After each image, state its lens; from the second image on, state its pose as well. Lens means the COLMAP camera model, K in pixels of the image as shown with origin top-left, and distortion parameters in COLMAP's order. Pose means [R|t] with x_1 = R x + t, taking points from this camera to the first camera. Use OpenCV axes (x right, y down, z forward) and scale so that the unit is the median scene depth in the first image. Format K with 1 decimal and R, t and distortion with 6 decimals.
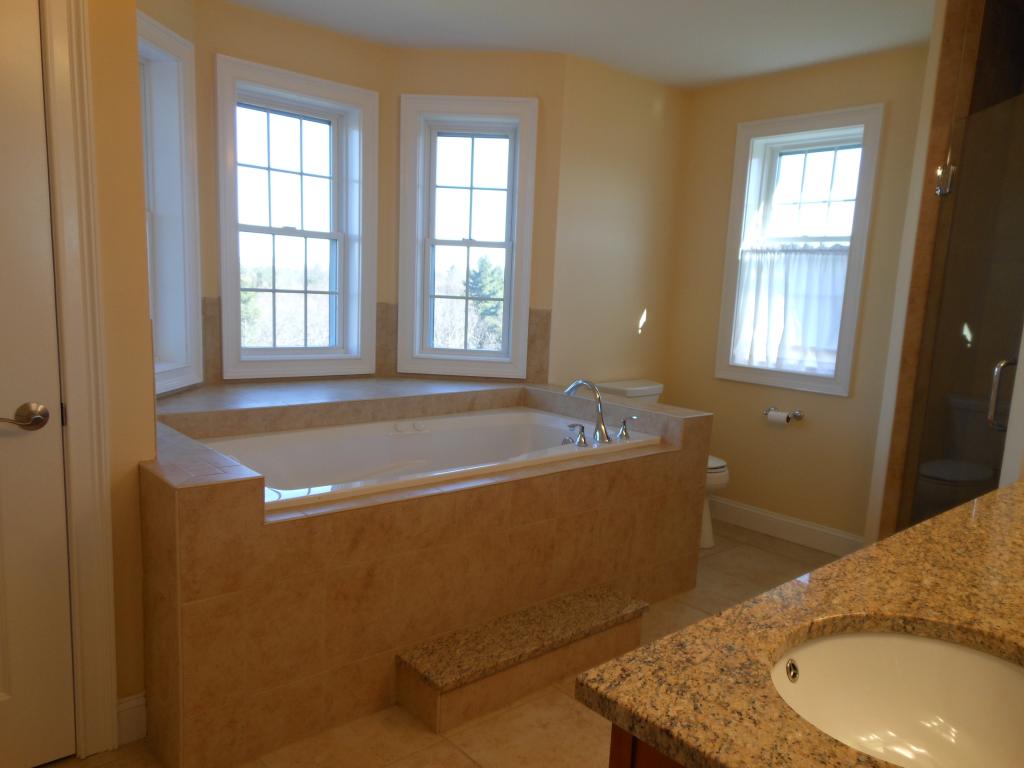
lens RADIAL K [[750.4, 0, 516.8], [0, 750.4, 409.7], [0, 0, 1]] dist [0.025754, 0.004116]
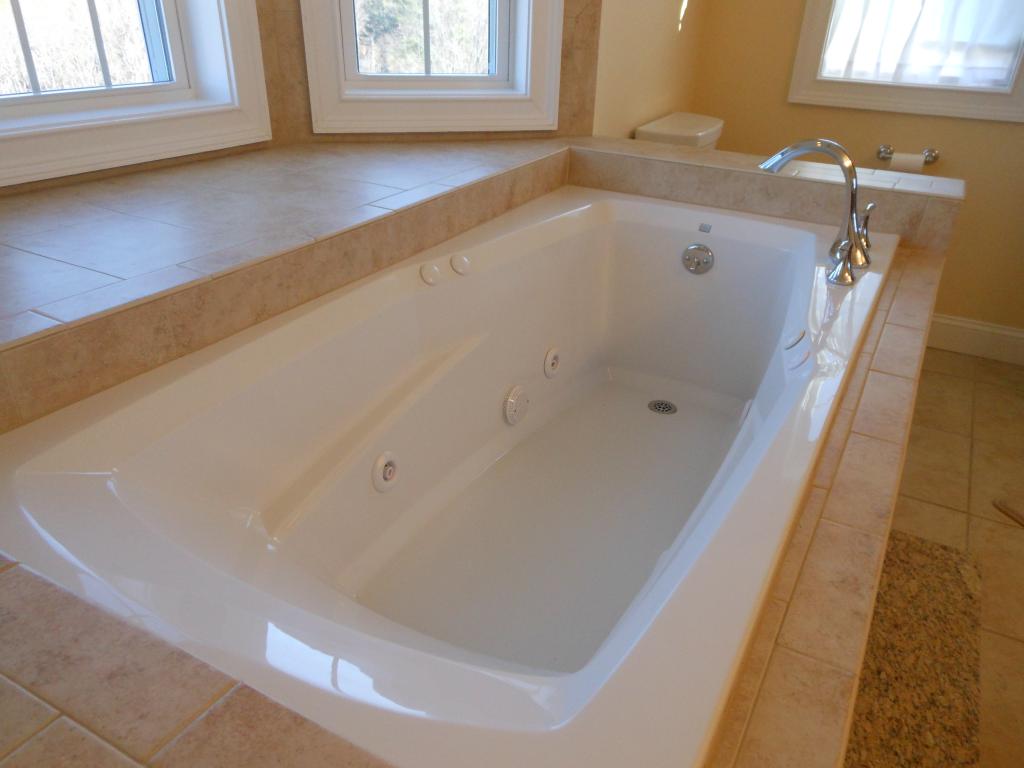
lens RADIAL K [[750.4, 0, 516.8], [0, 750.4, 409.7], [0, 0, 1]] dist [0.025754, 0.004116]
pose [[0.940821, -0.178205, 0.288268, -0.211737], [0.064608, 0.929302, 0.363624, -0.053453], [-0.332687, -0.323481, 0.885821, 0.452394]]
